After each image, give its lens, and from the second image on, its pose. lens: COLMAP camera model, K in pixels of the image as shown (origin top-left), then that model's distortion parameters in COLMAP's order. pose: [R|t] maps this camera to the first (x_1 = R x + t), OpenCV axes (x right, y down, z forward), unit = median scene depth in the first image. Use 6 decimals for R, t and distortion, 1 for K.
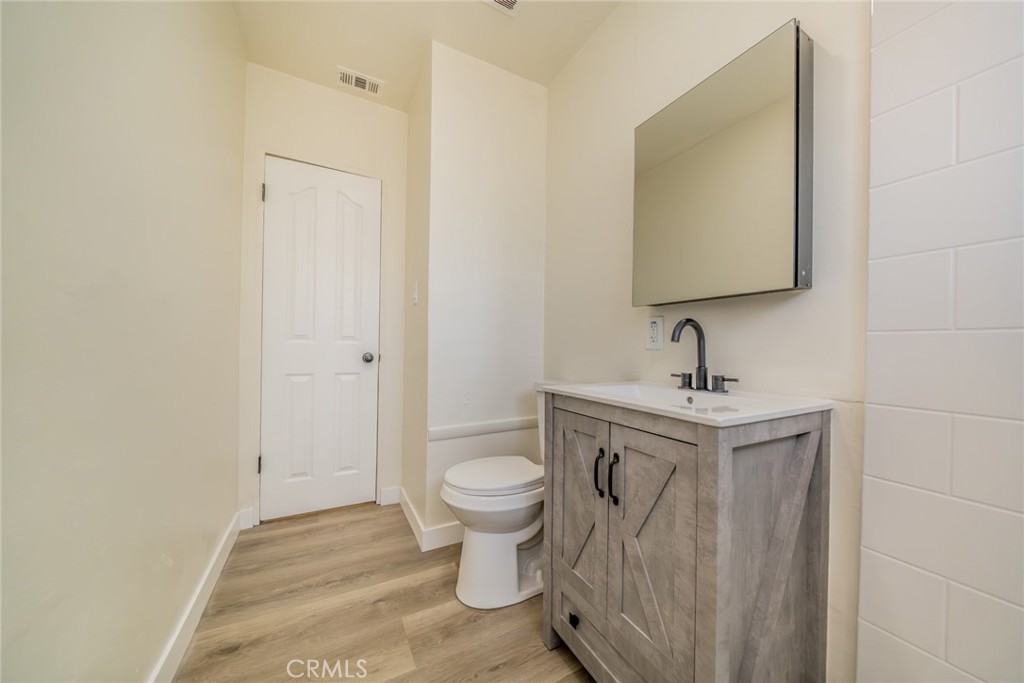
lens RADIAL K [[349.6, 0, 506.1], [0, 349.6, 342.2], [0, 0, 1]] dist [-0.008535, 0.000032]
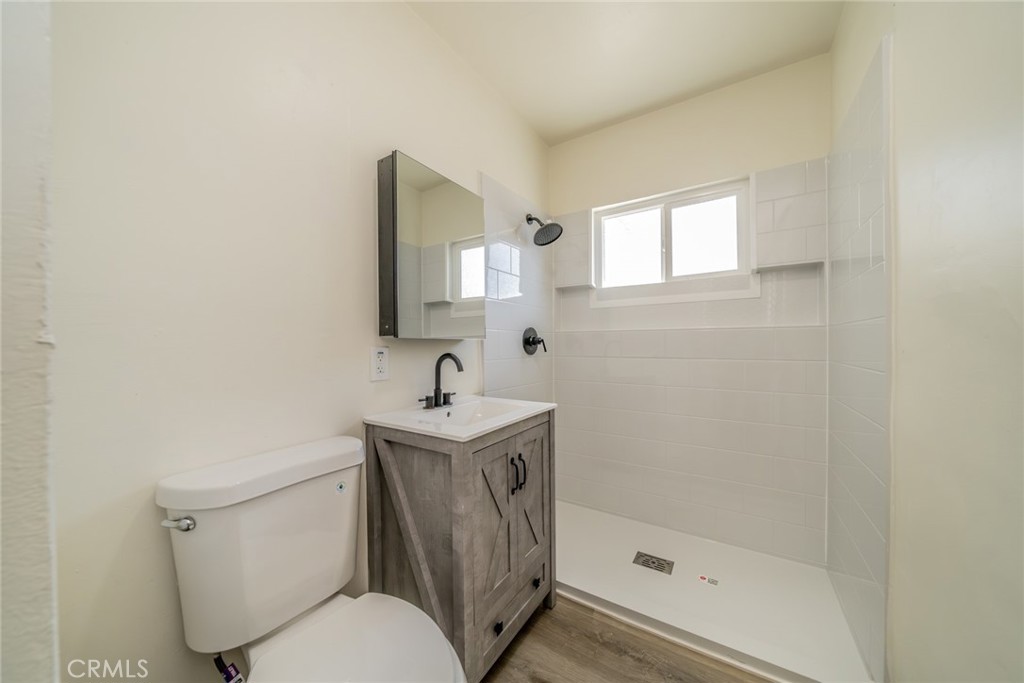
lens RADIAL K [[349.6, 0, 511.6], [0, 349.6, 345.7], [0, 0, 1]] dist [-0.008535, 0.000032]
pose [[-0.499291, -0.007308, 0.866404, -0.712114], [-0.005251, 0.999972, 0.005409, -0.099406], [-0.866419, -0.001849, -0.499315, 1.402145]]
